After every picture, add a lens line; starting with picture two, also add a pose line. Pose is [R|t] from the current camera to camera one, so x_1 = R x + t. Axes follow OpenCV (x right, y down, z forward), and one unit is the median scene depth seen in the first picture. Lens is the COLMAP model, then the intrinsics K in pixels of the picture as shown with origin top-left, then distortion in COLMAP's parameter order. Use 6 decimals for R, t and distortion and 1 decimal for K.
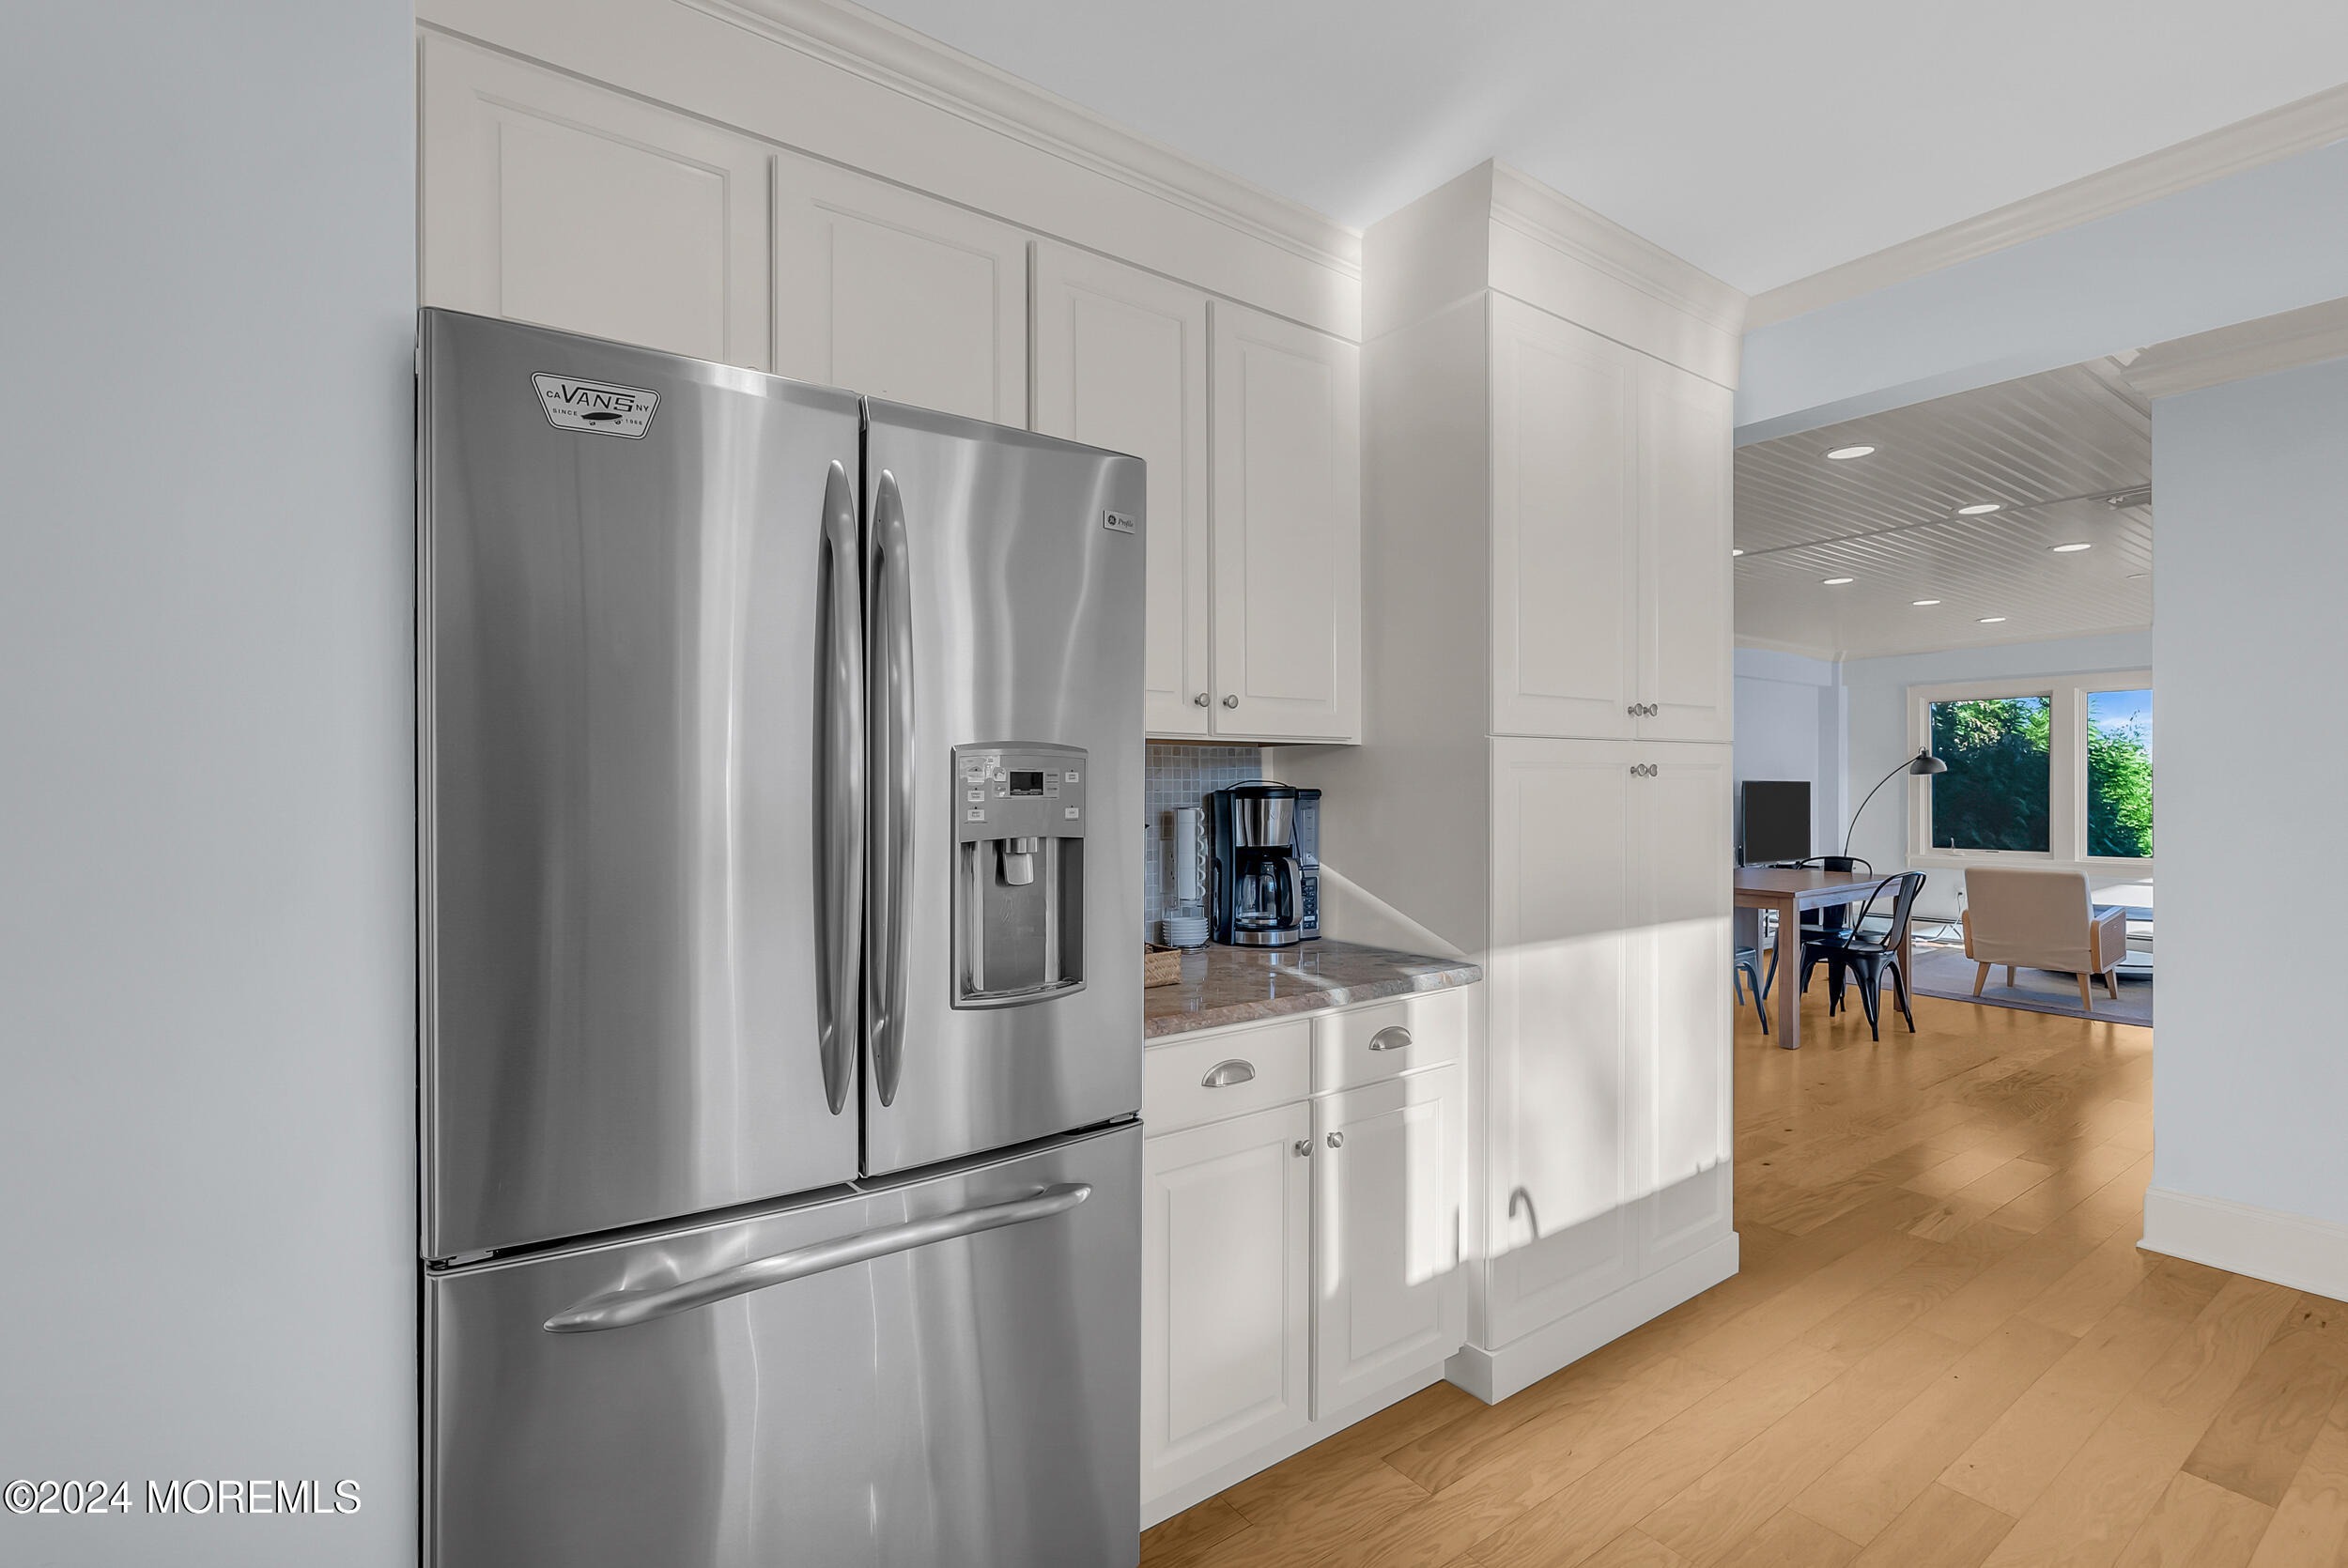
lens RADIAL K [[1054.7, 0, 1175.1], [0, 1054.7, 792.3], [0, 0, 1]] dist [-0.002309, -0.000397]
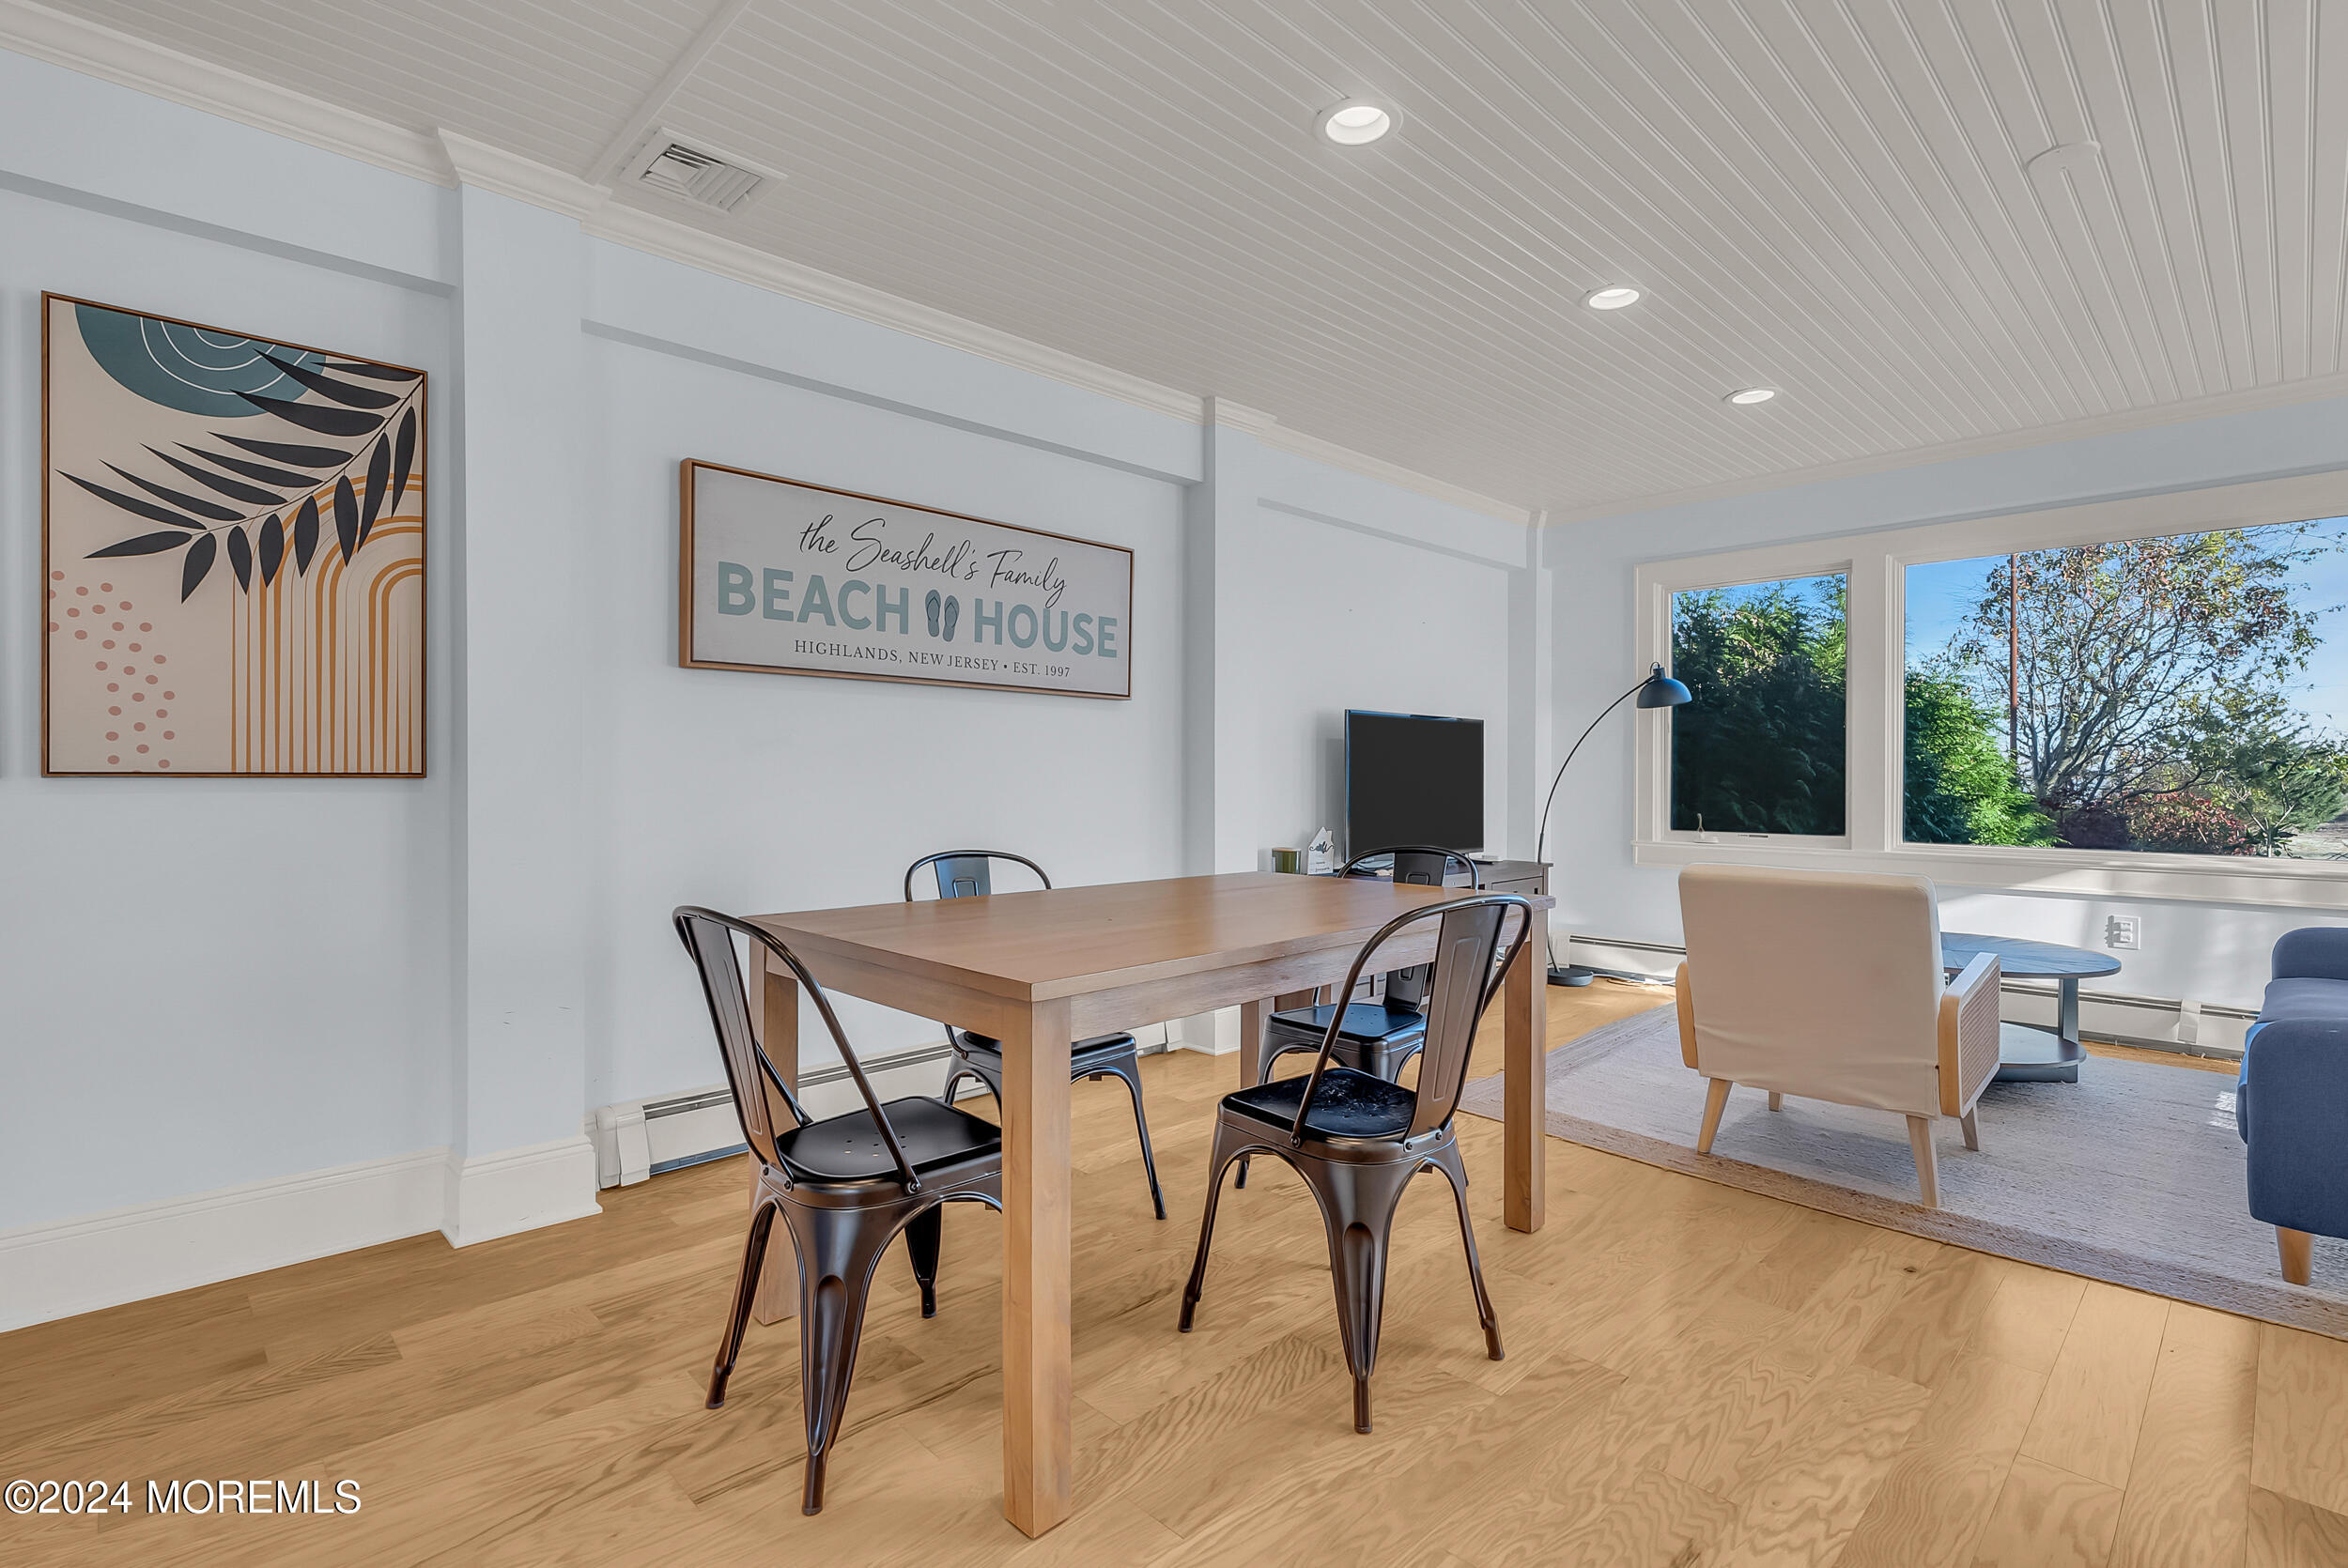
lens RADIAL K [[1105.0, 0, 1174.5], [0, 1105.0, 789.9], [0, 0, 1]] dist [-0.000723, -0.000572]
pose [[0.988139, 0.002146, 0.153550, 0.337925], [-0.003483, 0.999958, 0.008435, 0.025015], [-0.153525, -0.008870, 0.988105, 0.414110]]
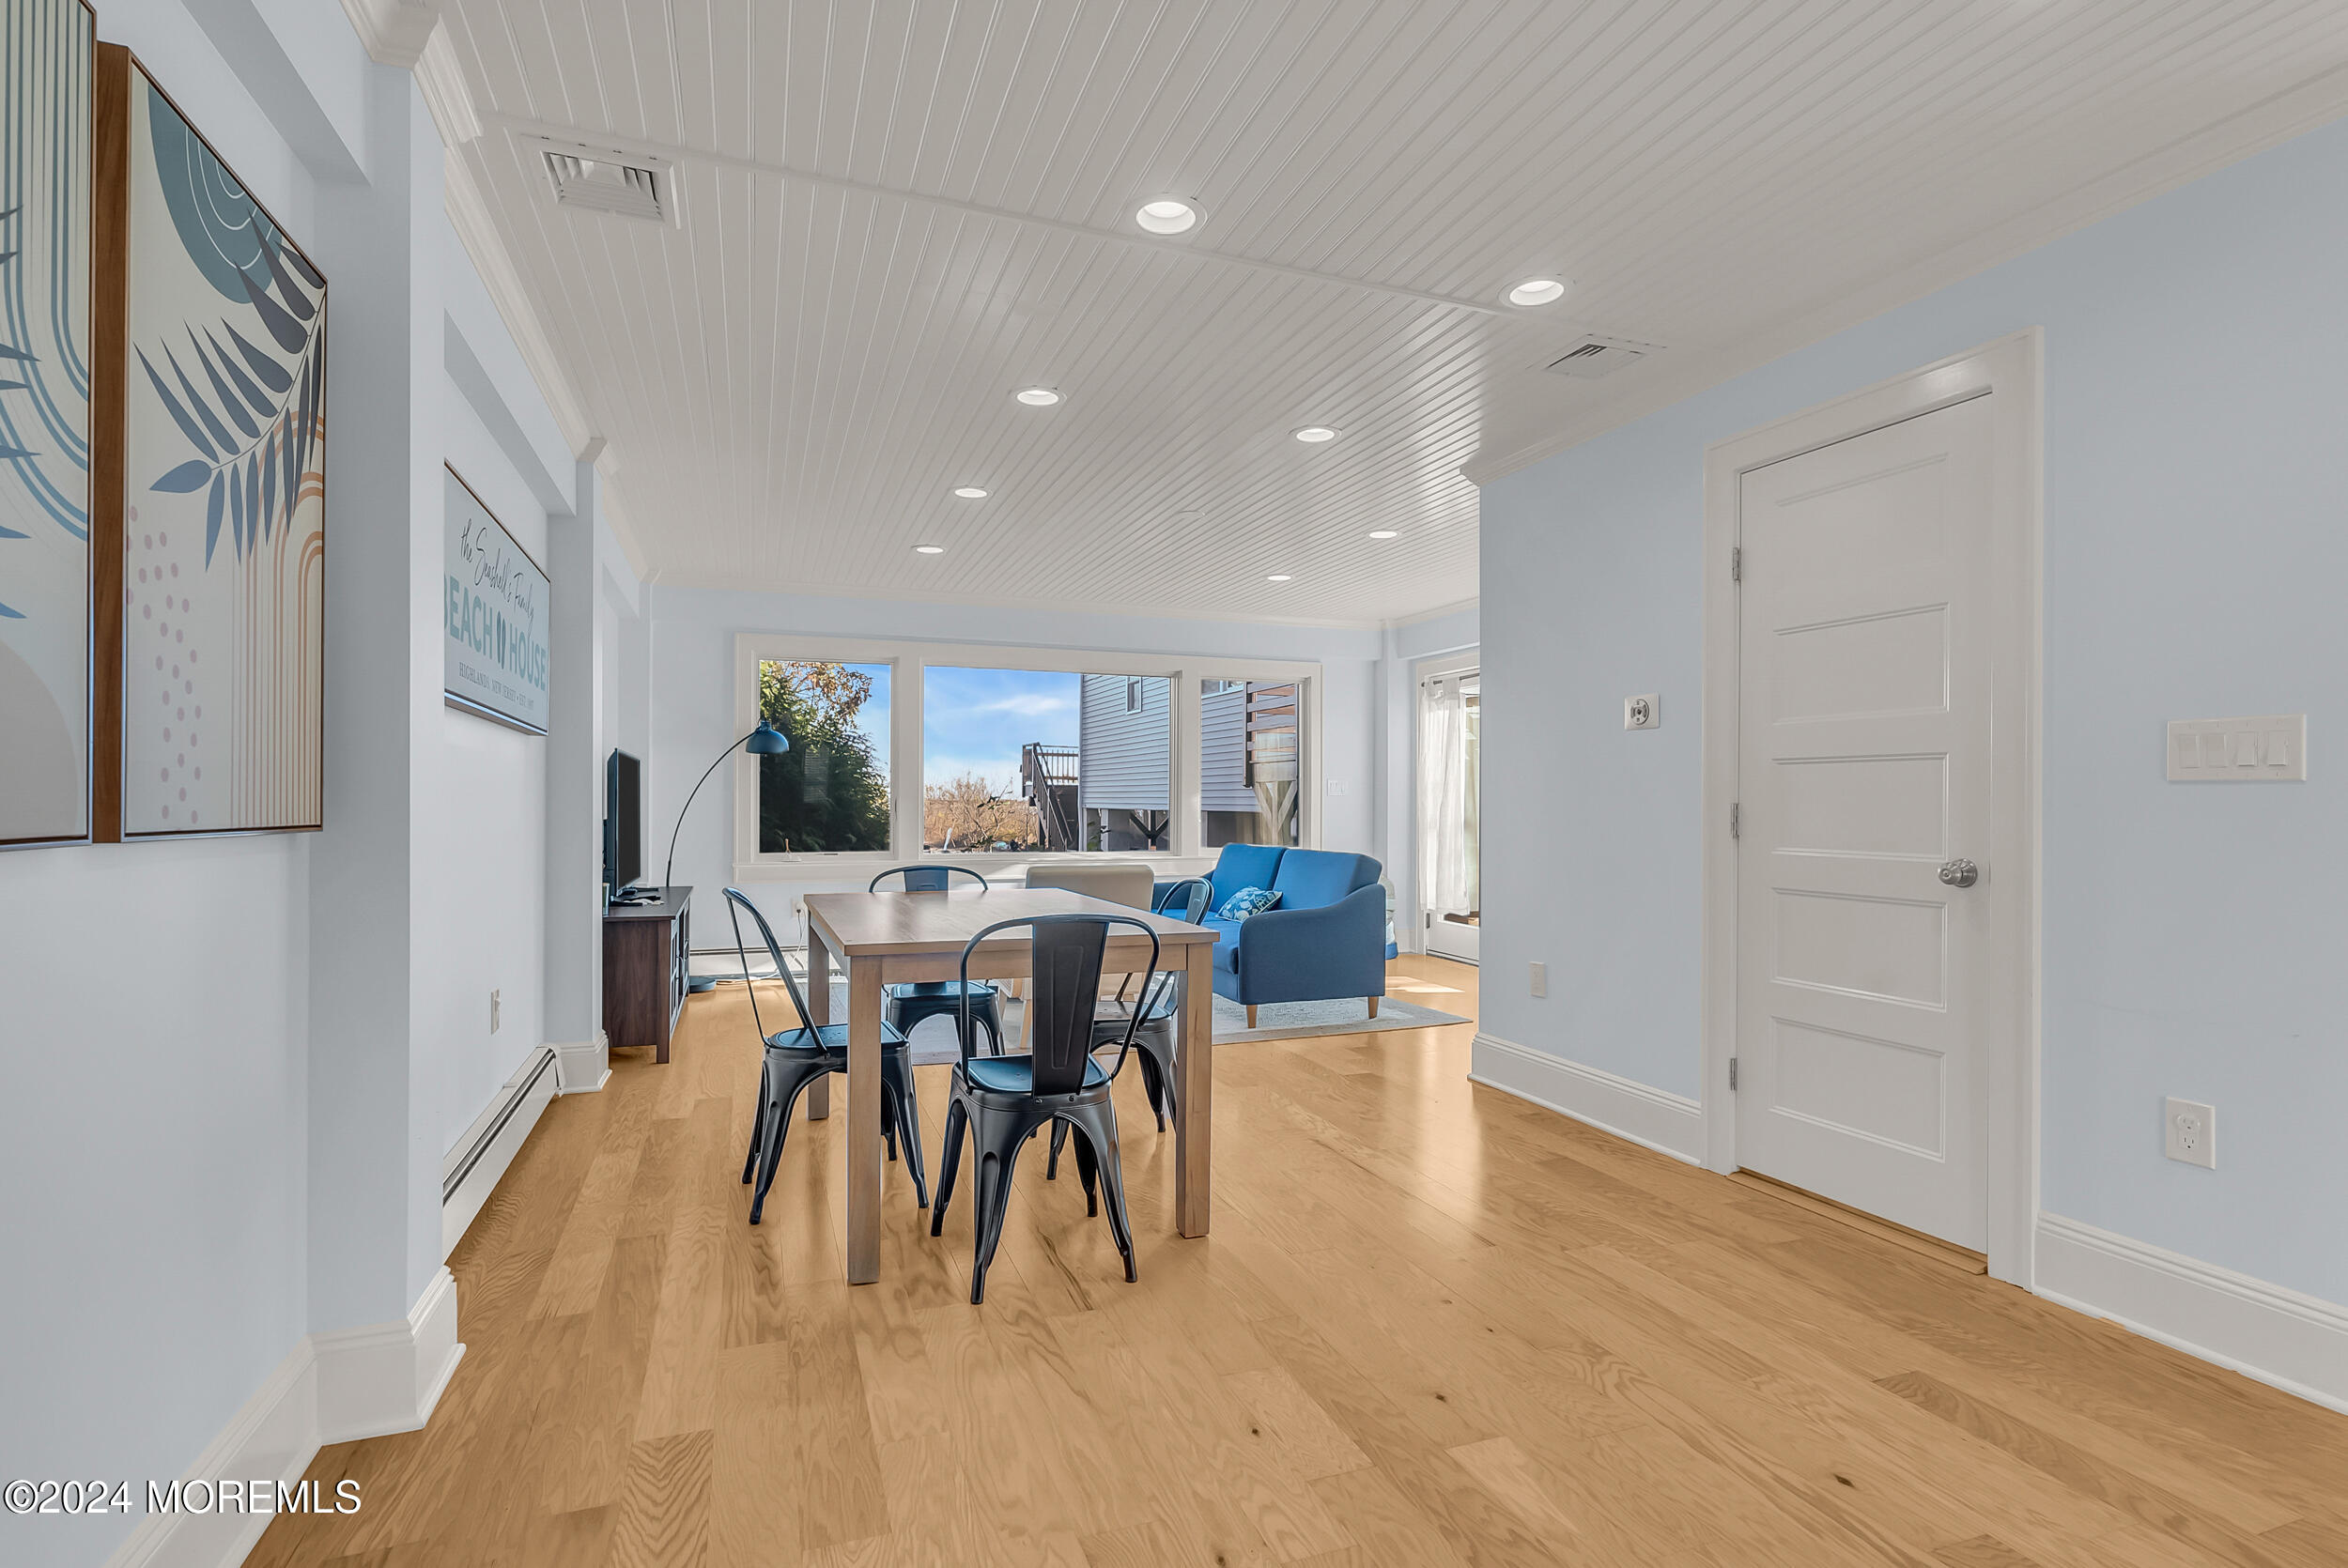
lens RADIAL K [[1105.0, 0, 1174.5], [0, 1105.0, 789.9], [0, 0, 1]] dist [-0.000723, -0.000572]
pose [[0.256991, 0.017129, 0.966262, 0.034416], [0.000187, 0.999842, -0.017774, 0.021873], [-0.966414, 0.004748, 0.256947, 0.514100]]
